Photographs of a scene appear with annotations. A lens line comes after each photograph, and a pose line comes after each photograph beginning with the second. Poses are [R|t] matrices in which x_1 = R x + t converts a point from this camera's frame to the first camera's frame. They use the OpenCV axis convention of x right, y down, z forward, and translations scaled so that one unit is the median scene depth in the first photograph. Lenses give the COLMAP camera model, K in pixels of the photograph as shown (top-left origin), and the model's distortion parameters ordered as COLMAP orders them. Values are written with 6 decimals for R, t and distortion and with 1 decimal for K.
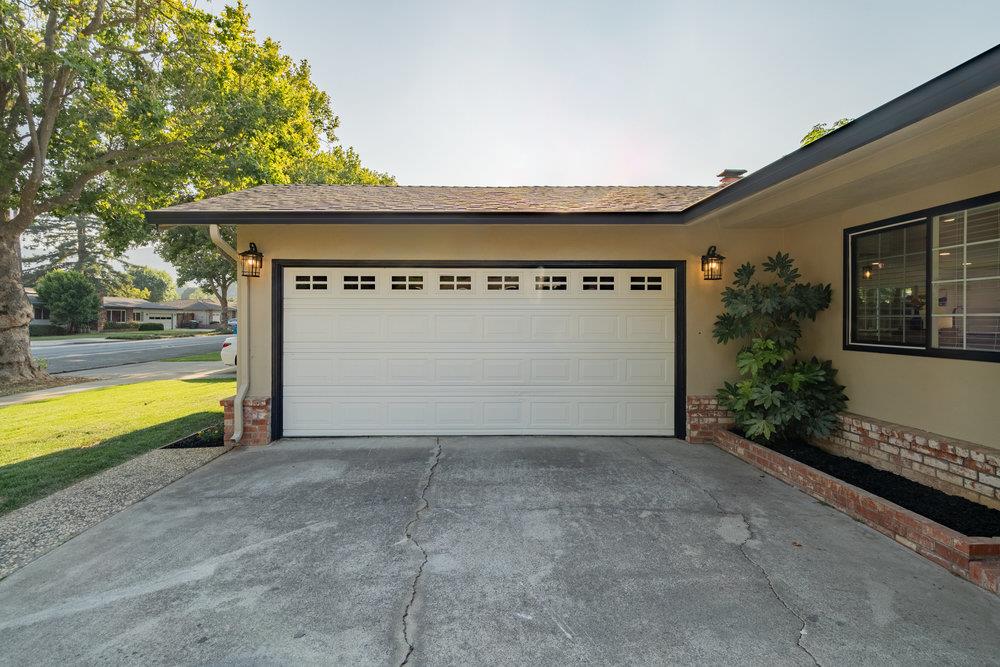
lens RADIAL K [[491.7, 0, 499.3], [0, 491.7, 326.5], [0, 0, 1]] dist [0.003651, 0.001982]
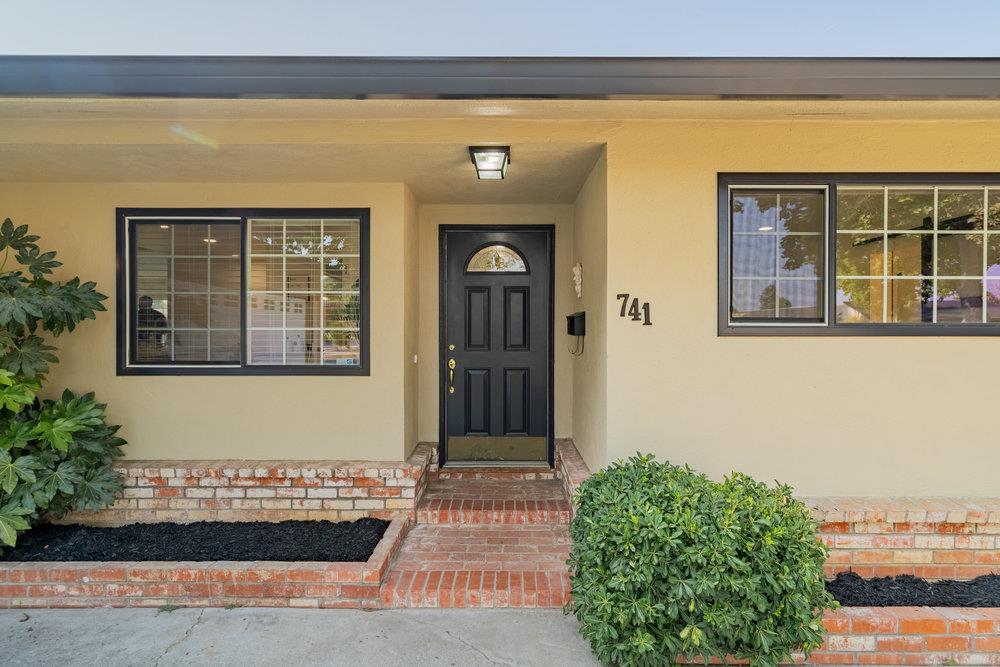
lens RADIAL K [[491.7, 0, 502.5], [0, 491.7, 331.6], [0, 0, 1]] dist [0.003651, 0.001982]
pose [[0.057007, -0.003836, 0.998366, 0.012782], [0.014838, 0.999885, 0.002995, -0.012807], [-0.998264, 0.014643, 0.057057, 0.478000]]
